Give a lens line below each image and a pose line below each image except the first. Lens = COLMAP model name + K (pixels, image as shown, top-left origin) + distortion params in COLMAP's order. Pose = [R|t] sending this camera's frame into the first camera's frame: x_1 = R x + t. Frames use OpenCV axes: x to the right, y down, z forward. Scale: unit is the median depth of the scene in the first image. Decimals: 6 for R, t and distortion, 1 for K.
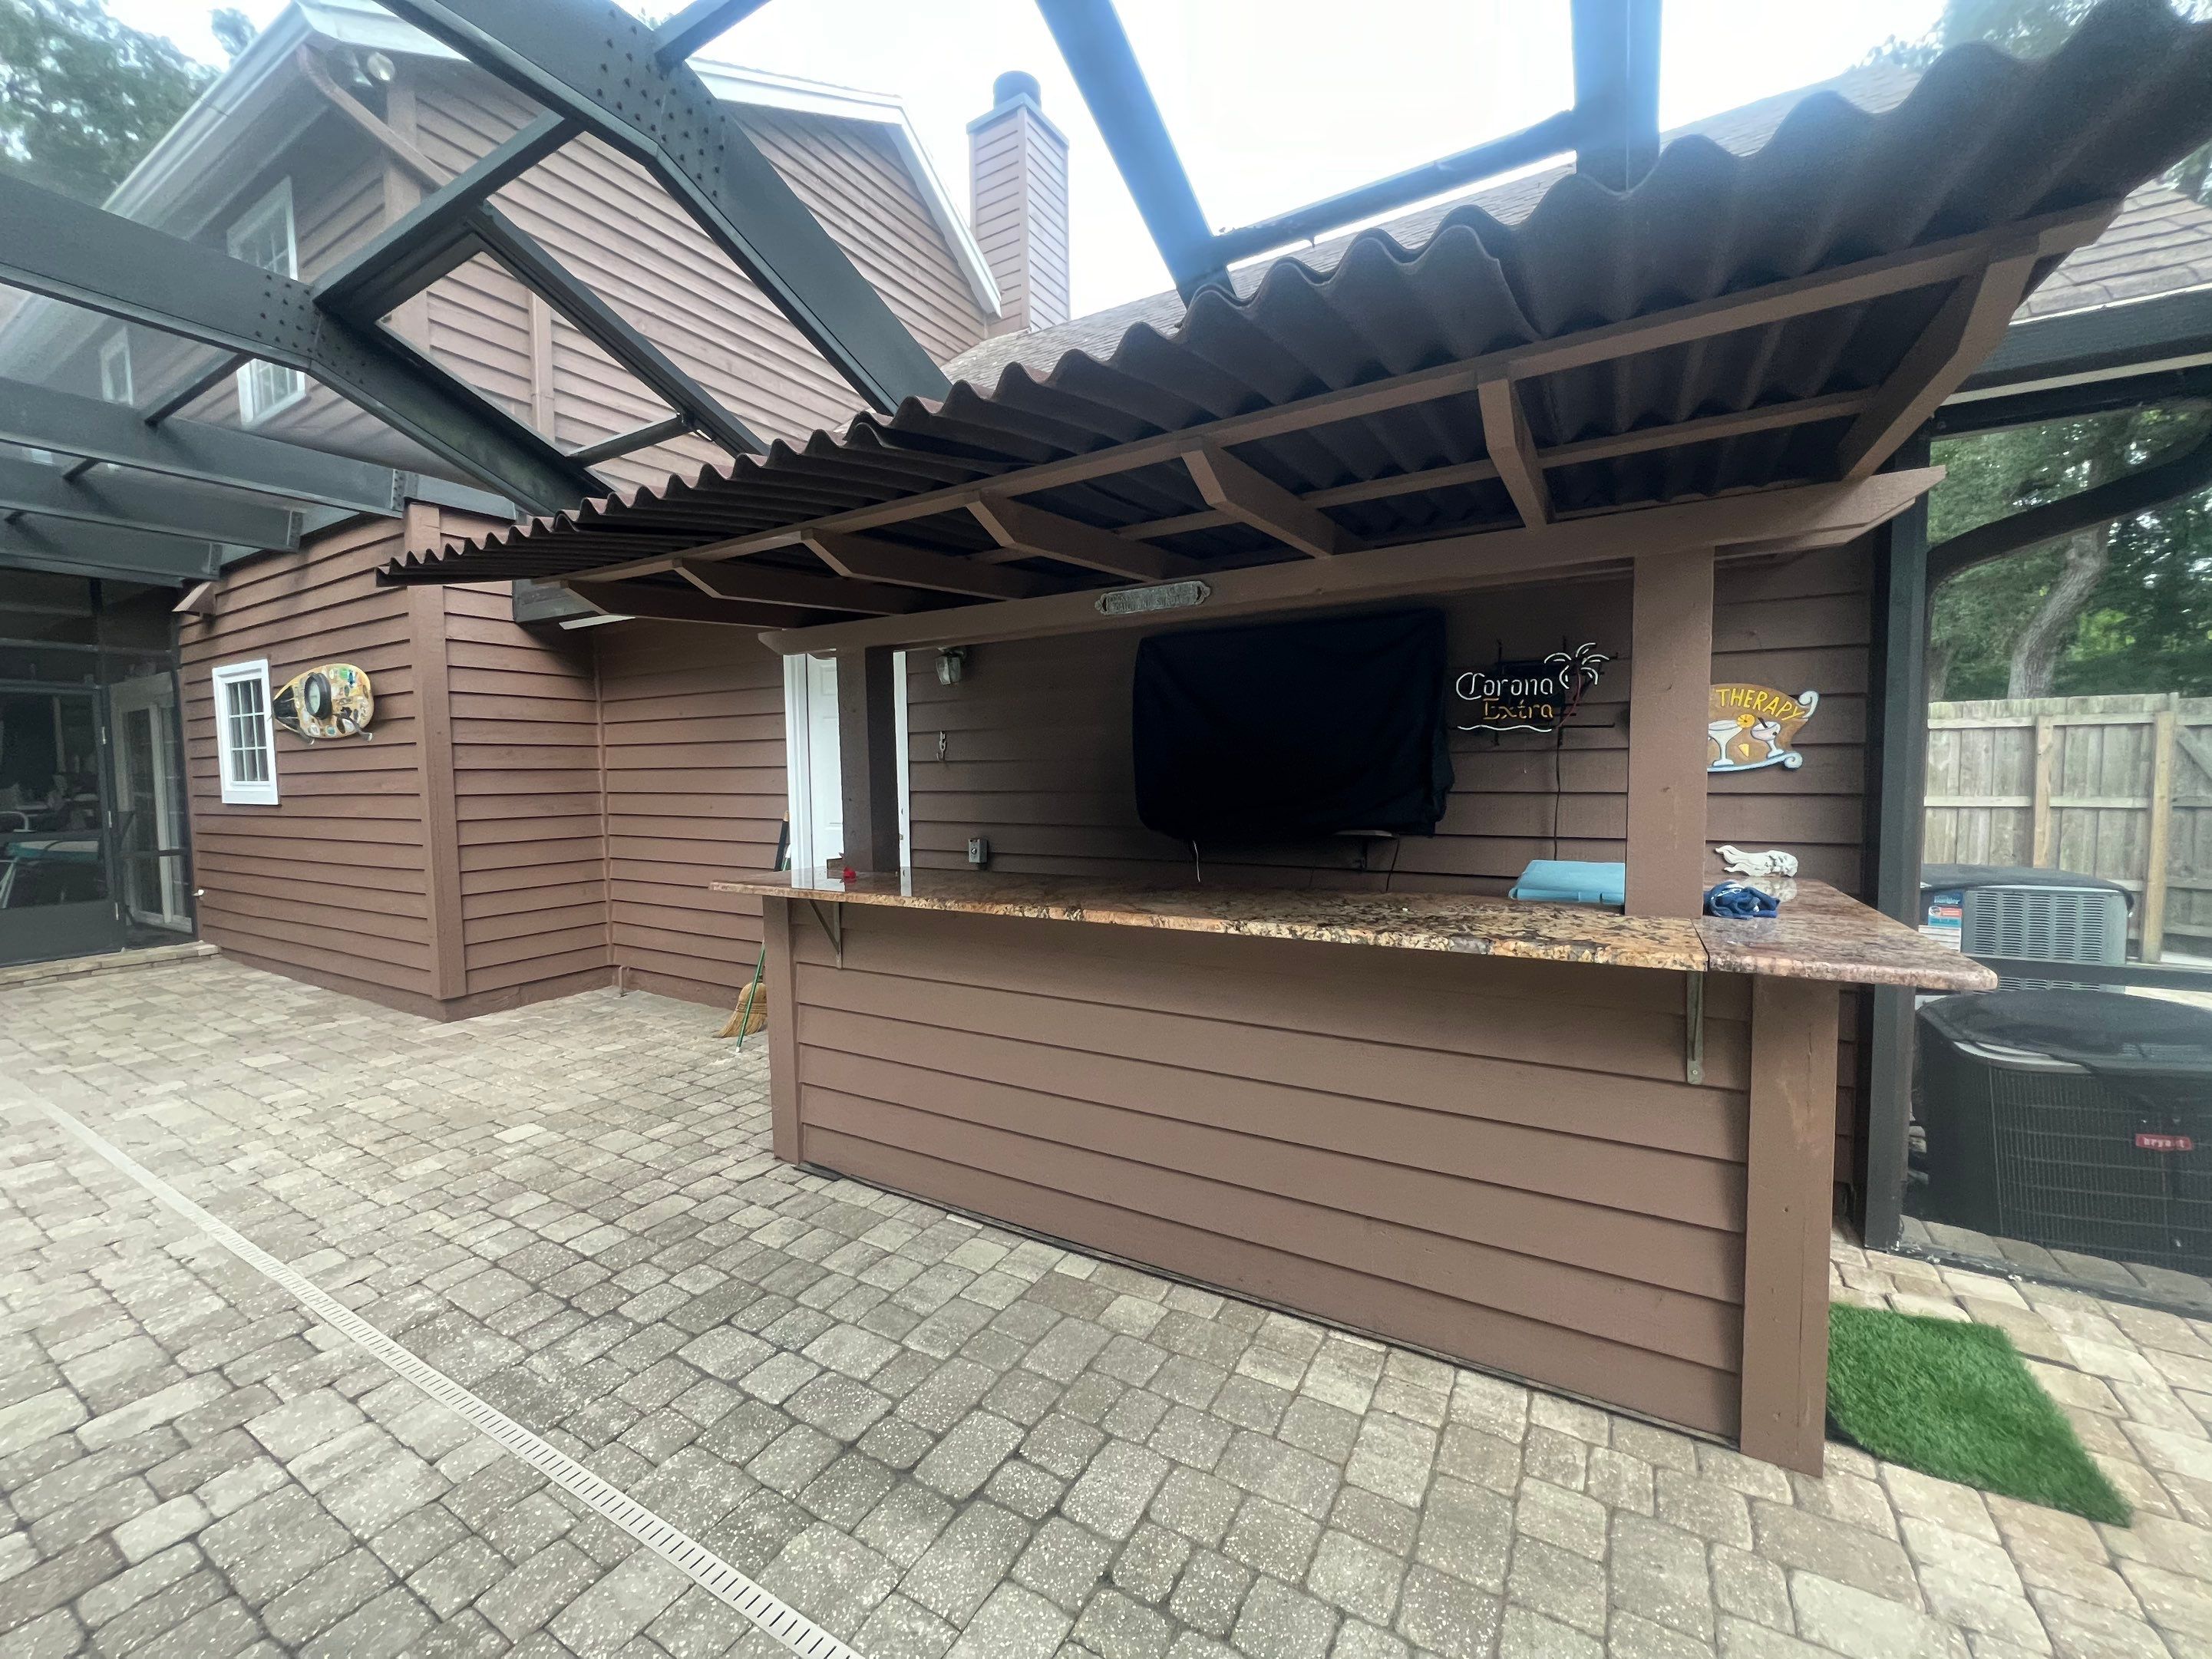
lens RADIAL K [[879.0, 0, 1099.4], [0, 879.0, 822.0], [0, 0, 1]] dist [-0.001284, -0.000345]
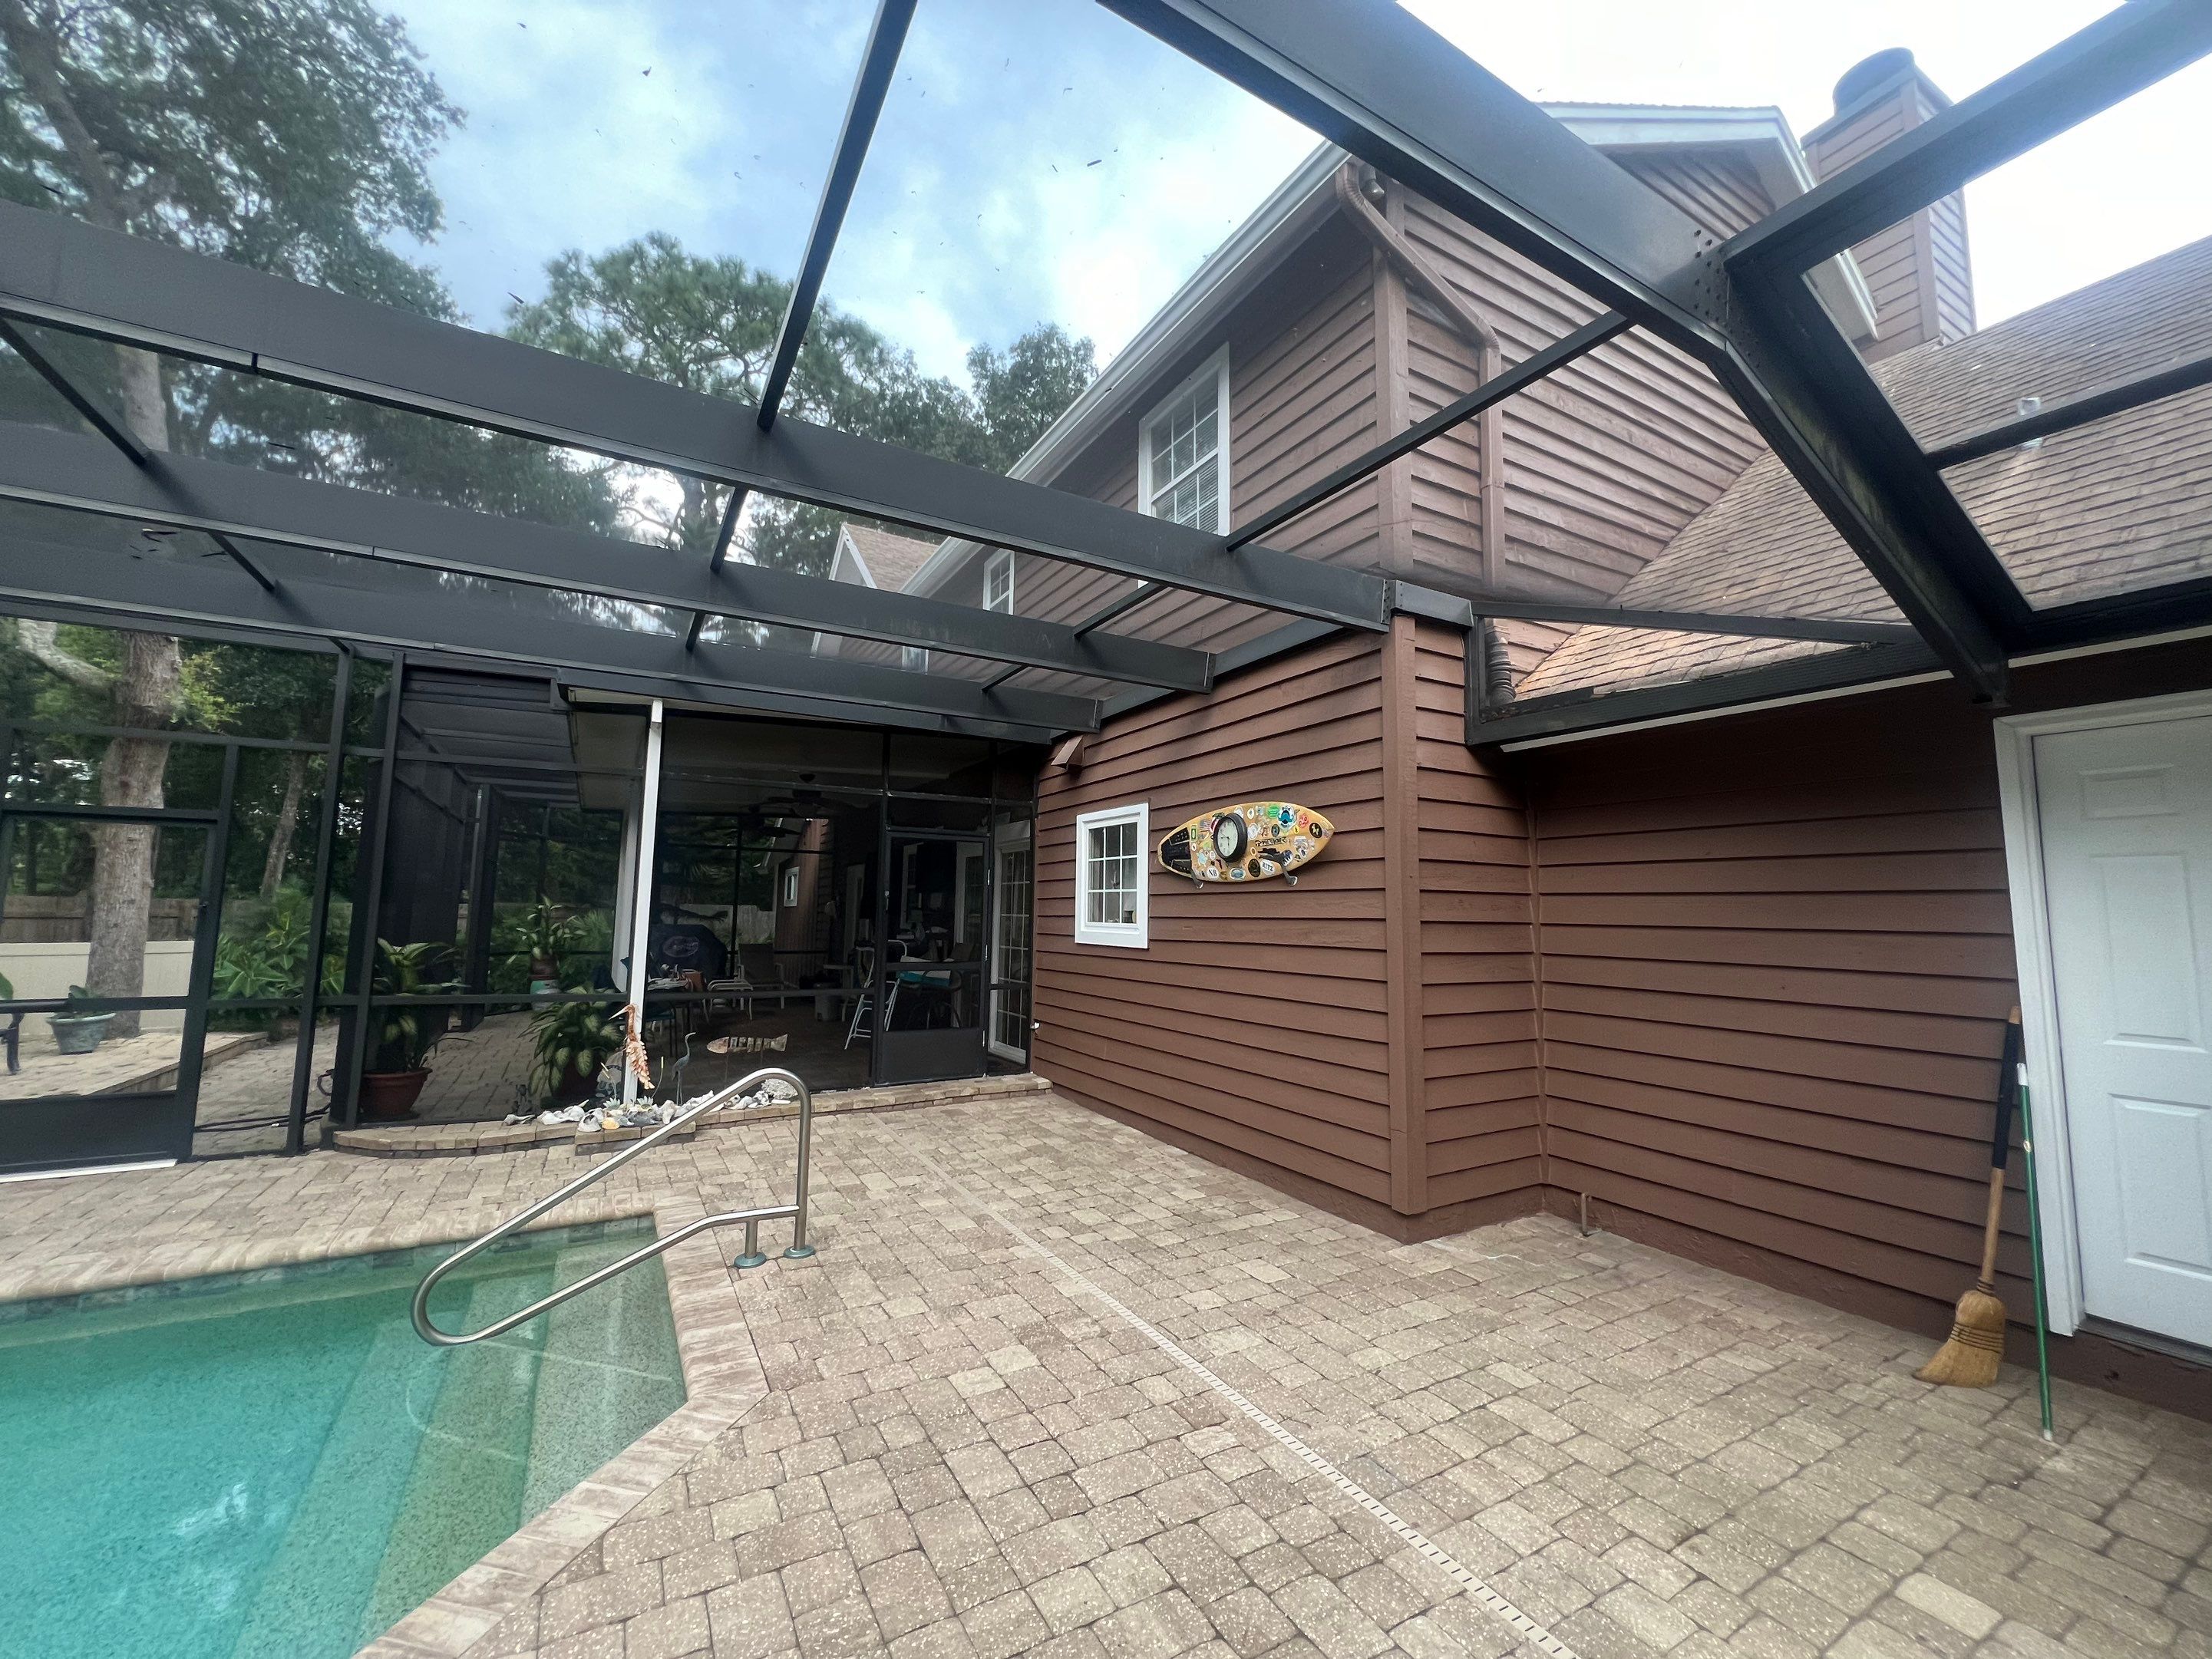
lens RADIAL K [[879.0, 0, 1099.4], [0, 879.0, 822.0], [0, 0, 1]] dist [-0.001284, -0.000345]
pose [[0.864849, -0.026474, -0.501334, -0.661482], [-0.055503, 0.987445, -0.147891, -0.015373], [0.498955, 0.155728, 0.852521, 0.151922]]
